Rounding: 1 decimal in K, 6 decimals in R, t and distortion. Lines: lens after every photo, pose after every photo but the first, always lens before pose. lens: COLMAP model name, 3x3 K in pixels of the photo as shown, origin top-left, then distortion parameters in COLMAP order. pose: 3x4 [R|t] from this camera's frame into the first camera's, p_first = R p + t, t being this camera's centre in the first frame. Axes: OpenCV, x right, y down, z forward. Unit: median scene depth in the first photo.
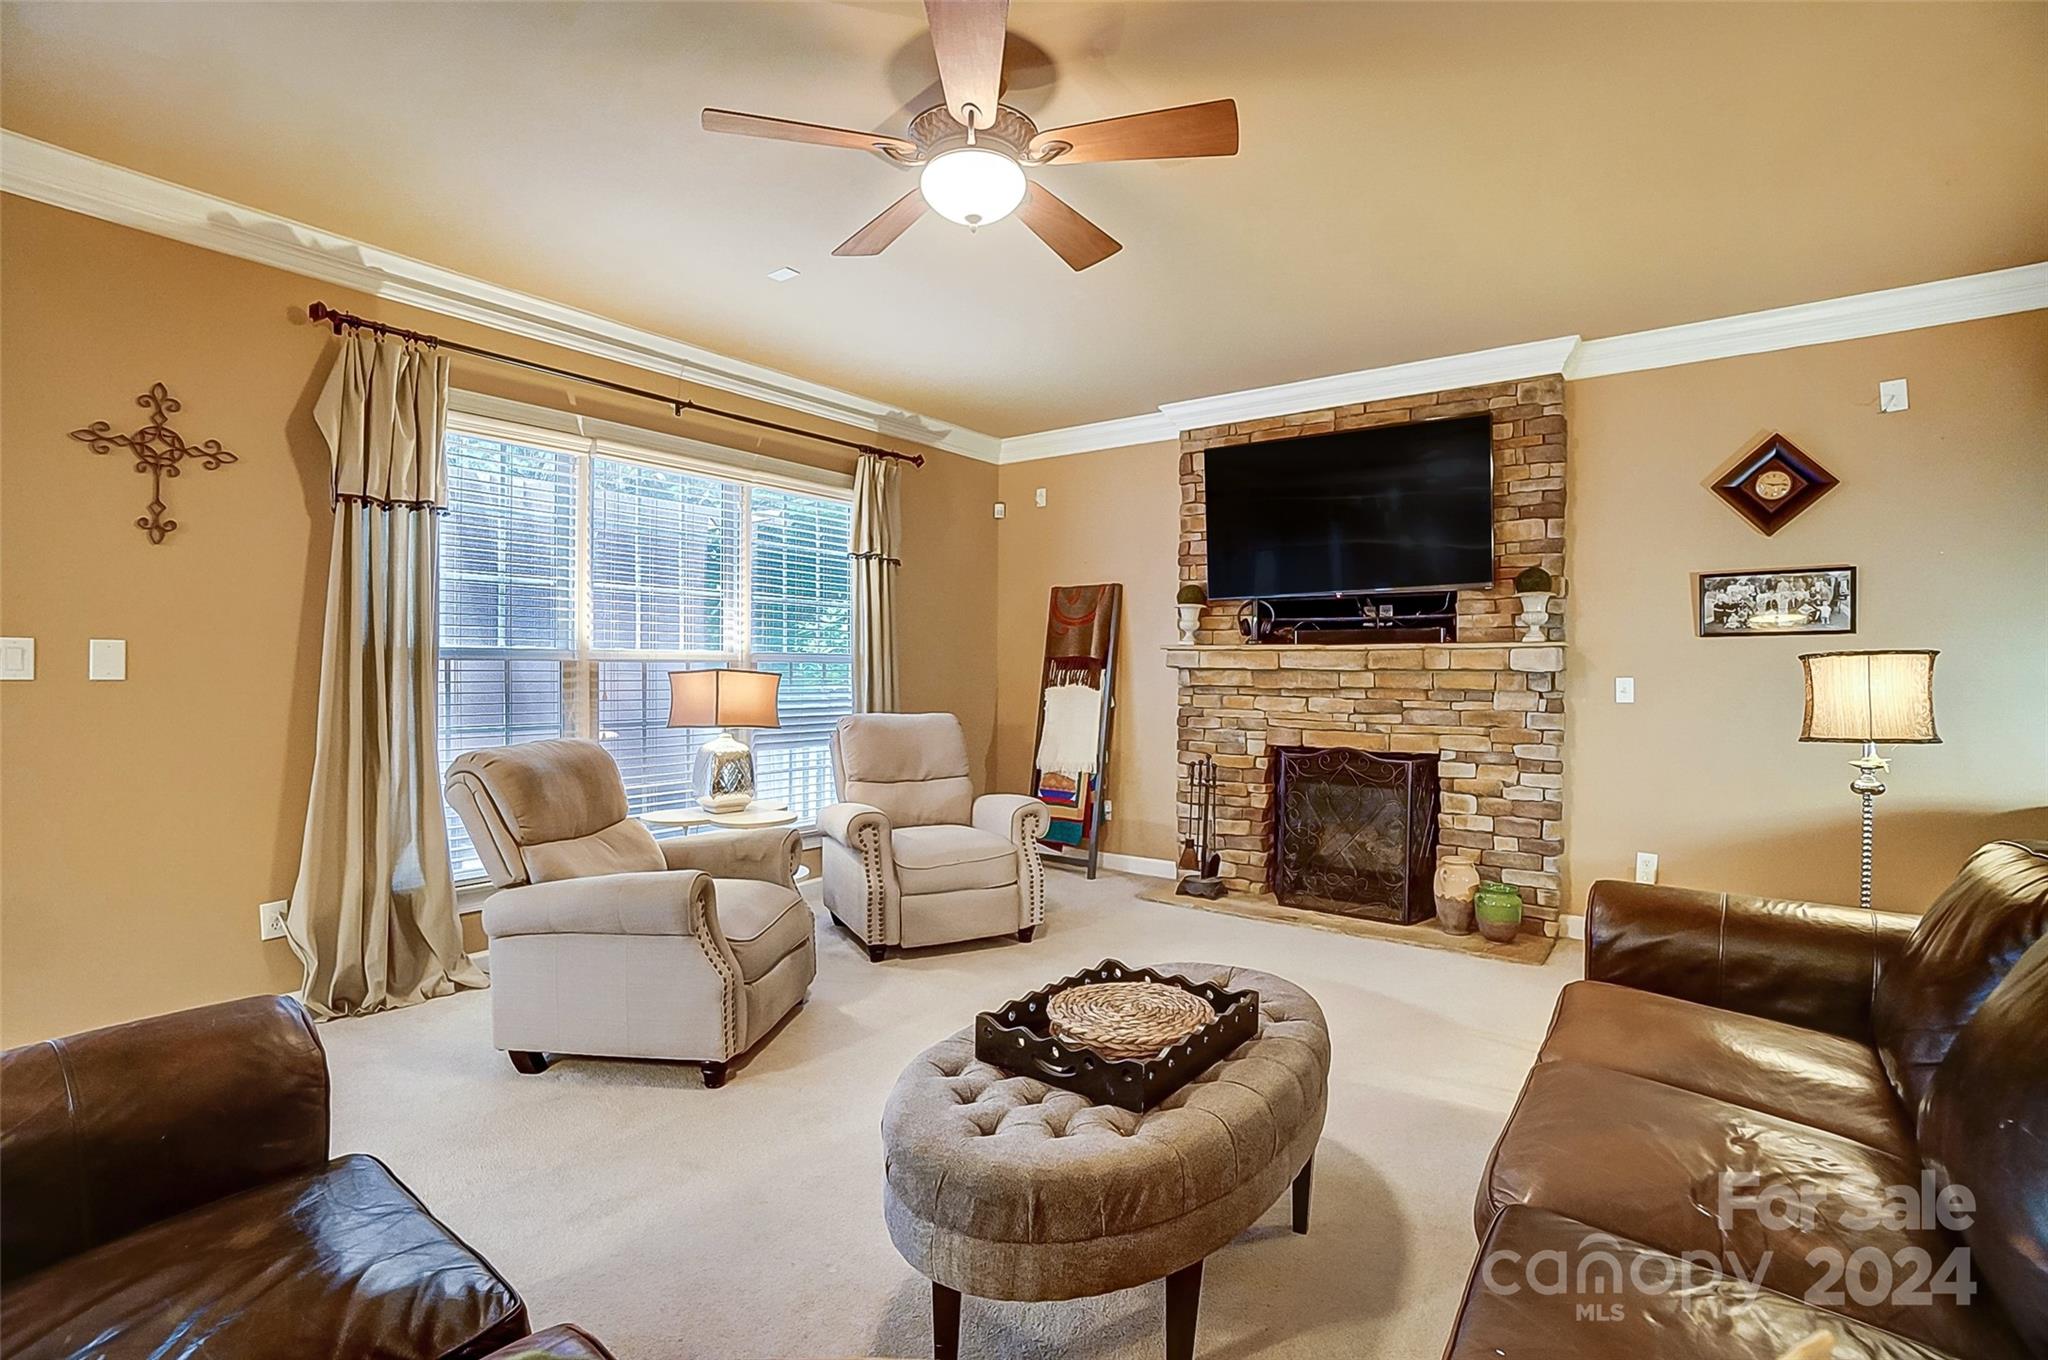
lens RADIAL K [[947.9, 0, 1020.7], [0, 947.9, 674.8], [0, 0, 1]] dist [-0.054264, 0.020645]
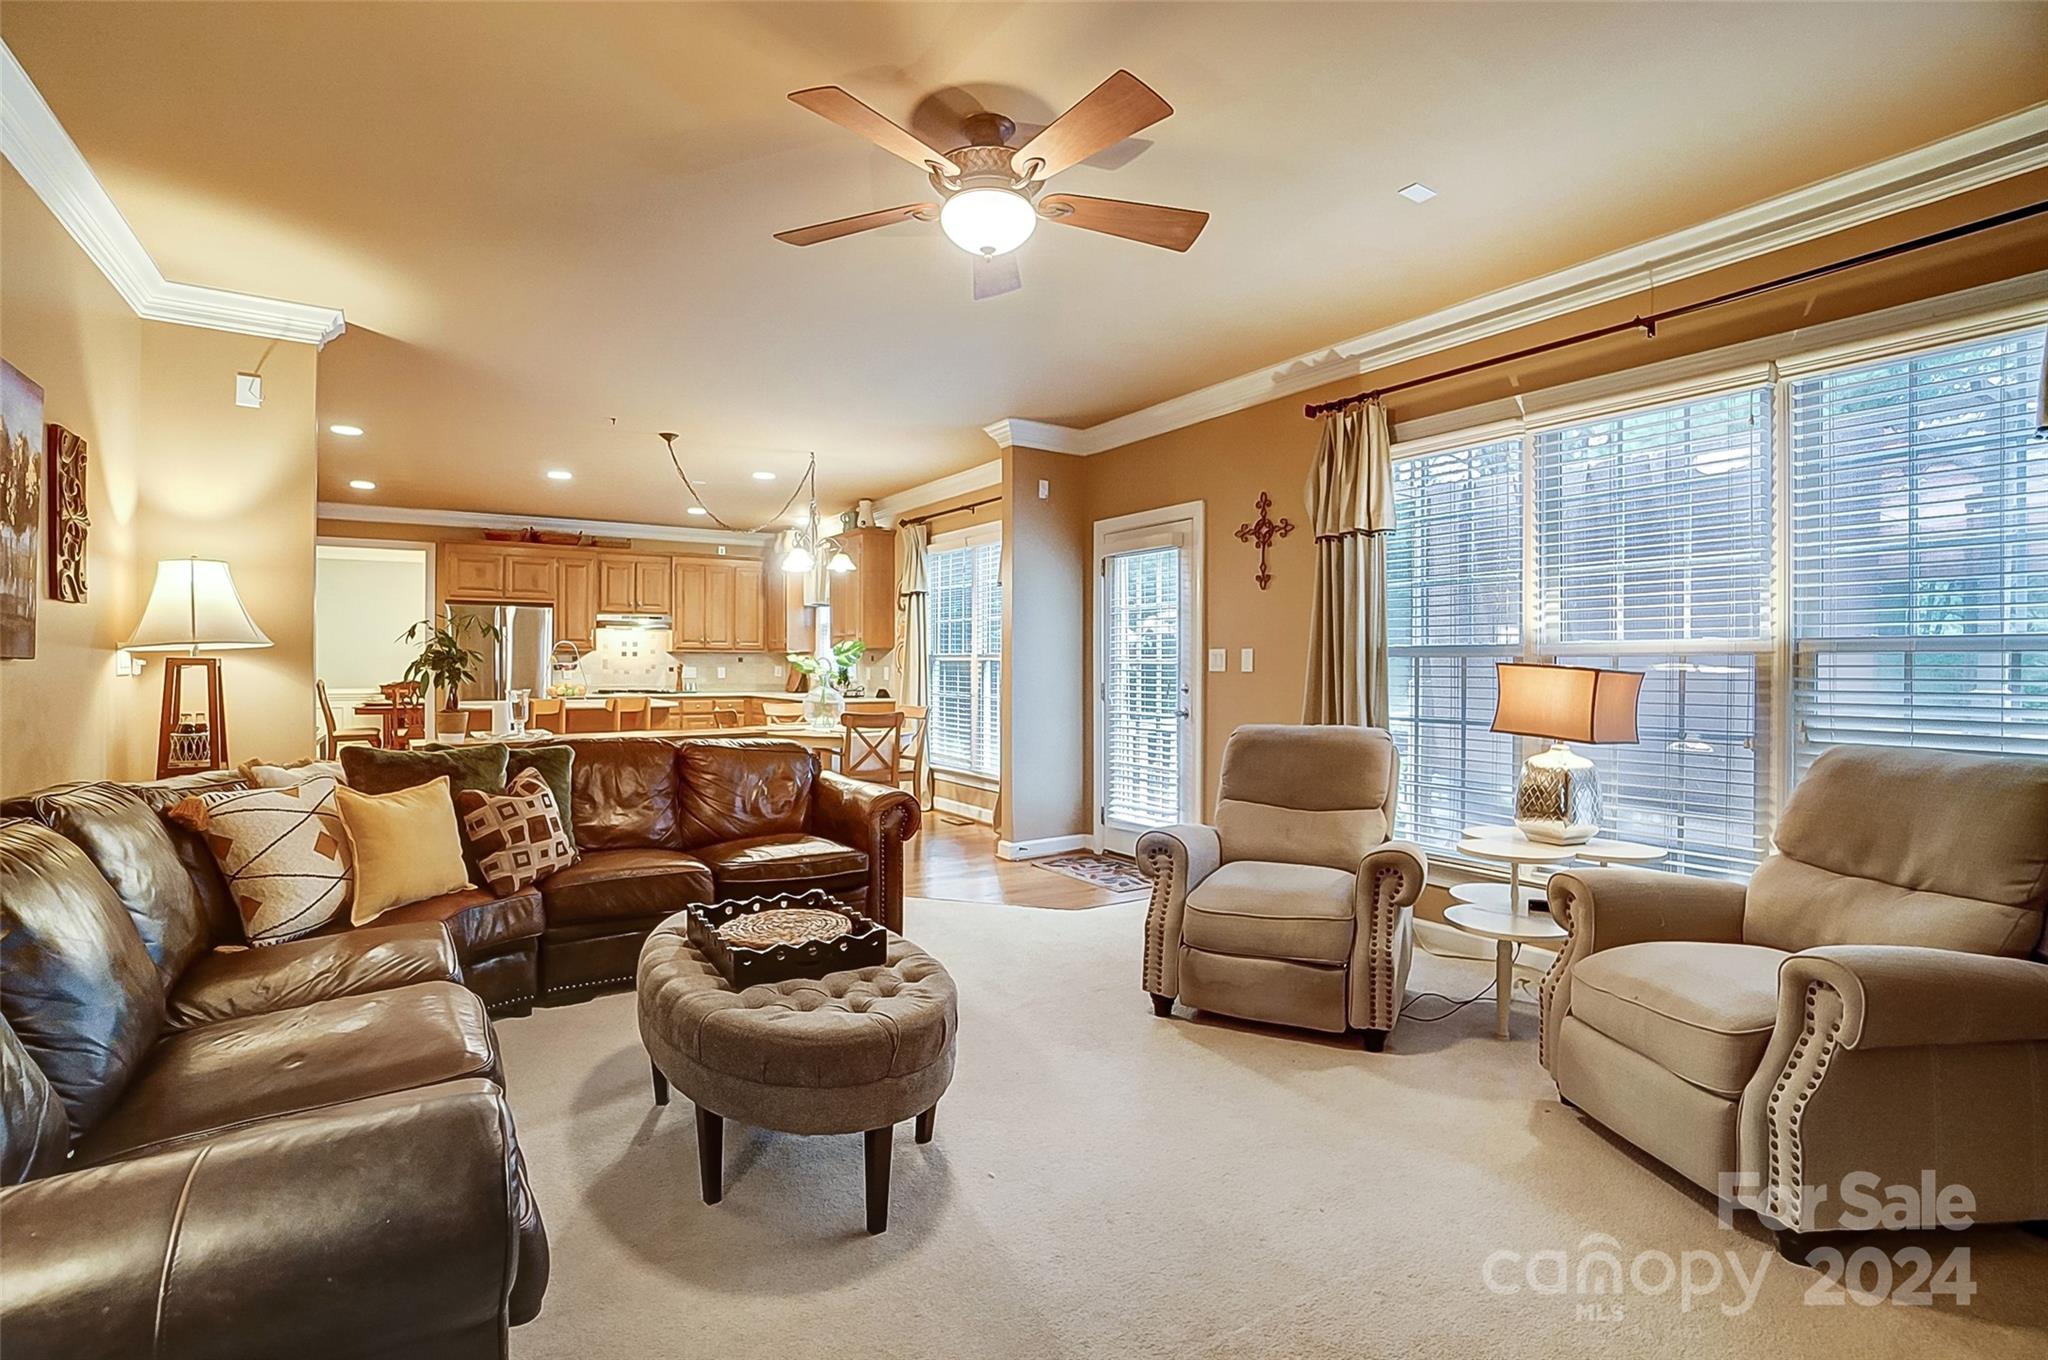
lens RADIAL K [[947.9, 0, 1020.7], [0, 947.9, 674.8], [0, 0, 1]] dist [-0.054264, 0.020645]
pose [[-0.342251, 0.000266, -0.939609, 0.514931], [-0.011926, 0.999918, 0.004627, 0.005144], [0.939533, 0.012789, -0.342220, 0.753428]]
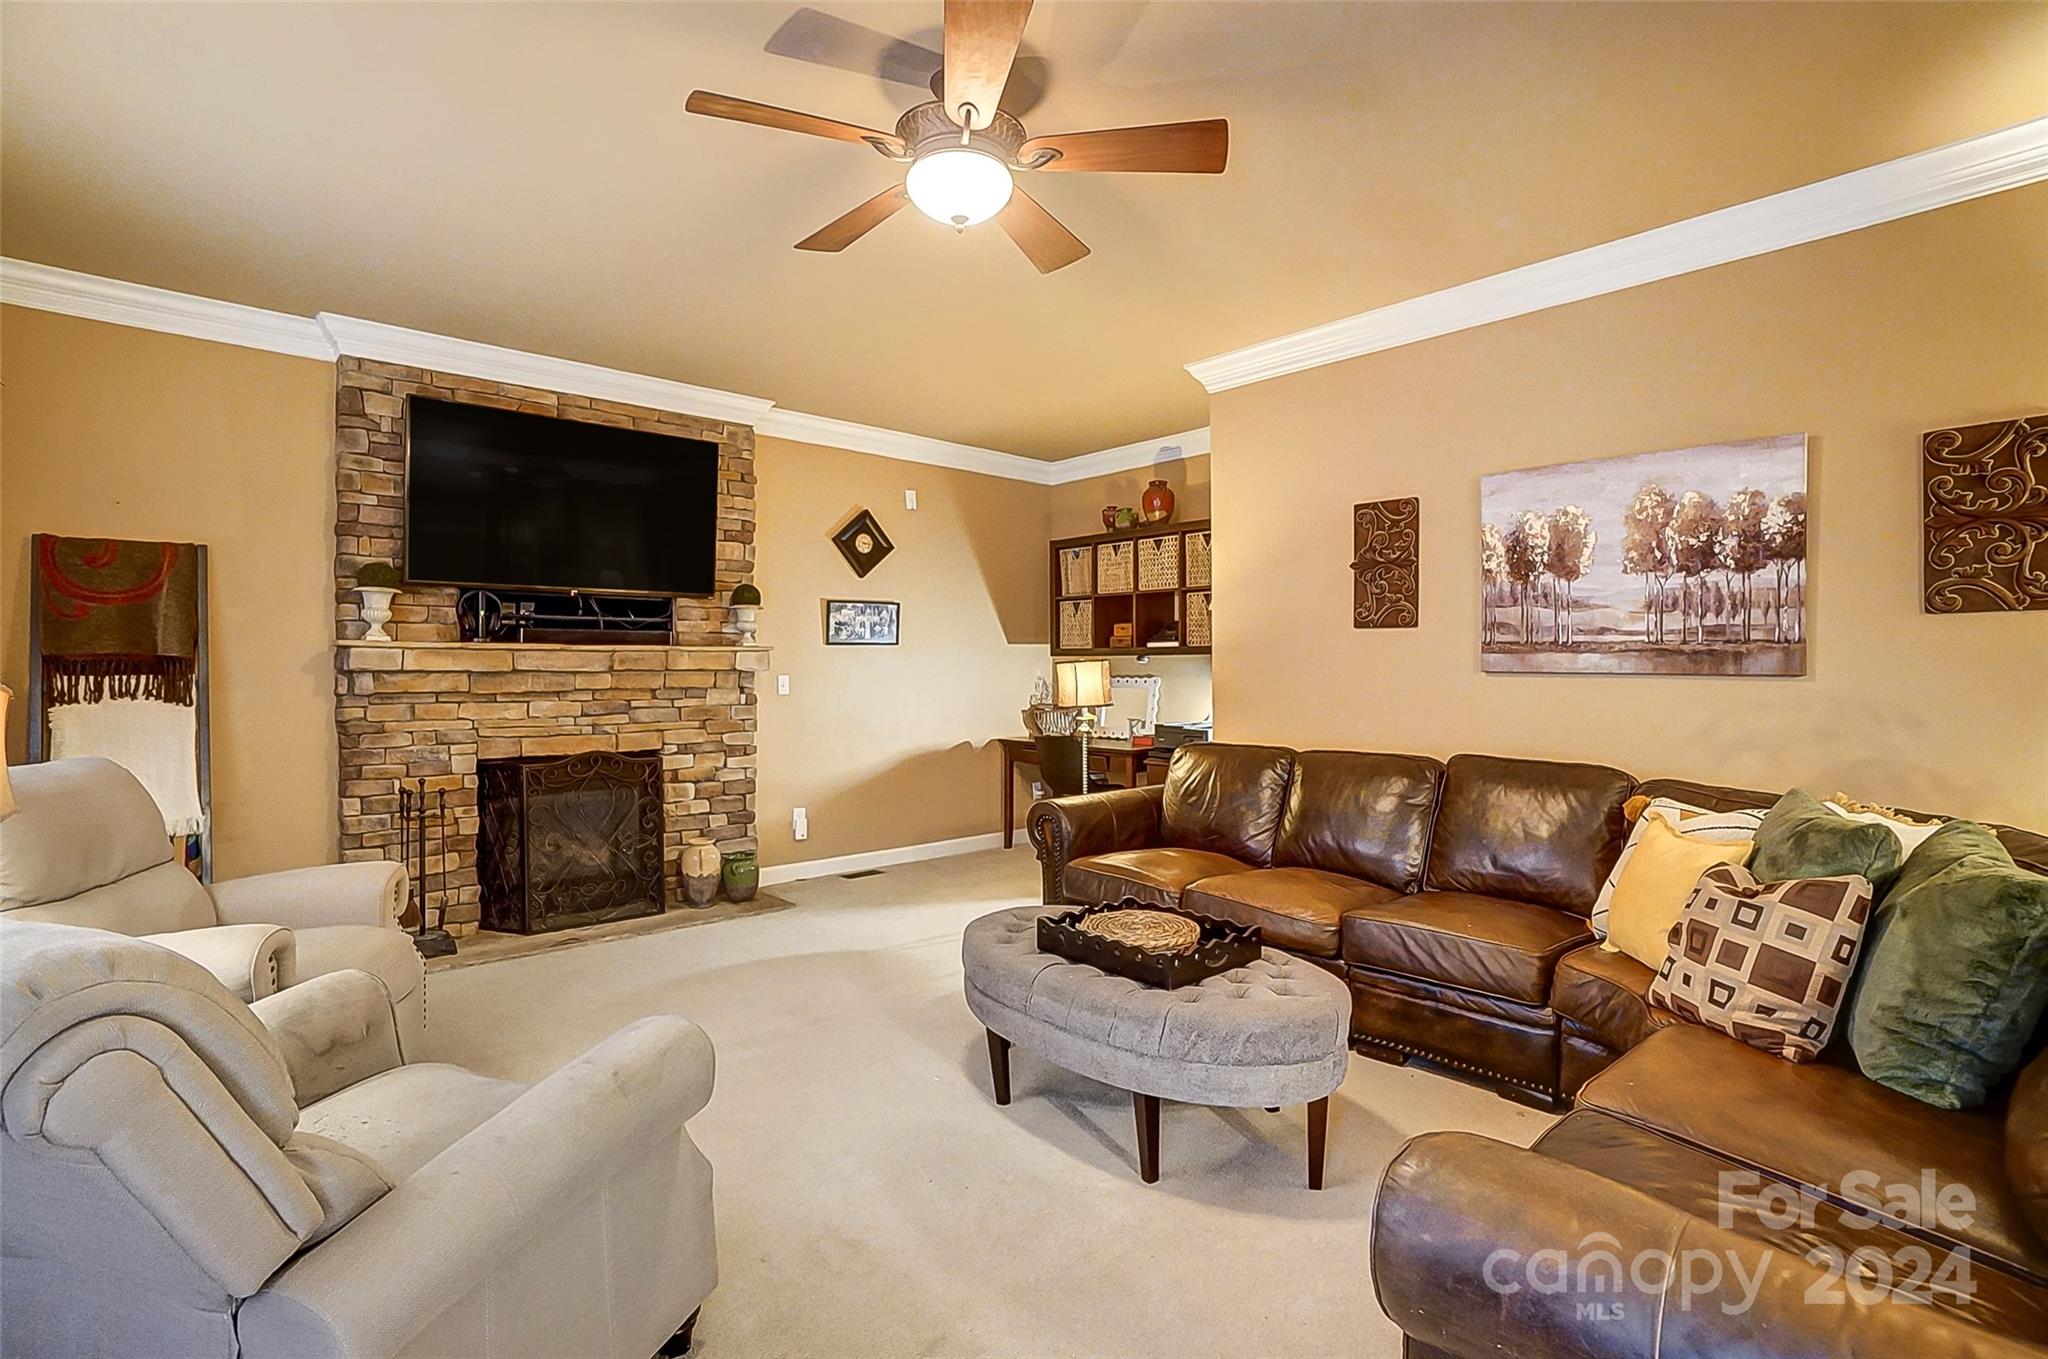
lens RADIAL K [[947.9, 0, 1020.7], [0, 947.9, 674.3], [0, 0, 1]] dist [-0.054264, 0.020645]
pose [[0.189979, -0.012127, 0.981713, -0.538637], [0.010331, 0.999893, 0.010353, -0.007725], [-0.981734, 0.008176, 0.190084, 0.399669]]
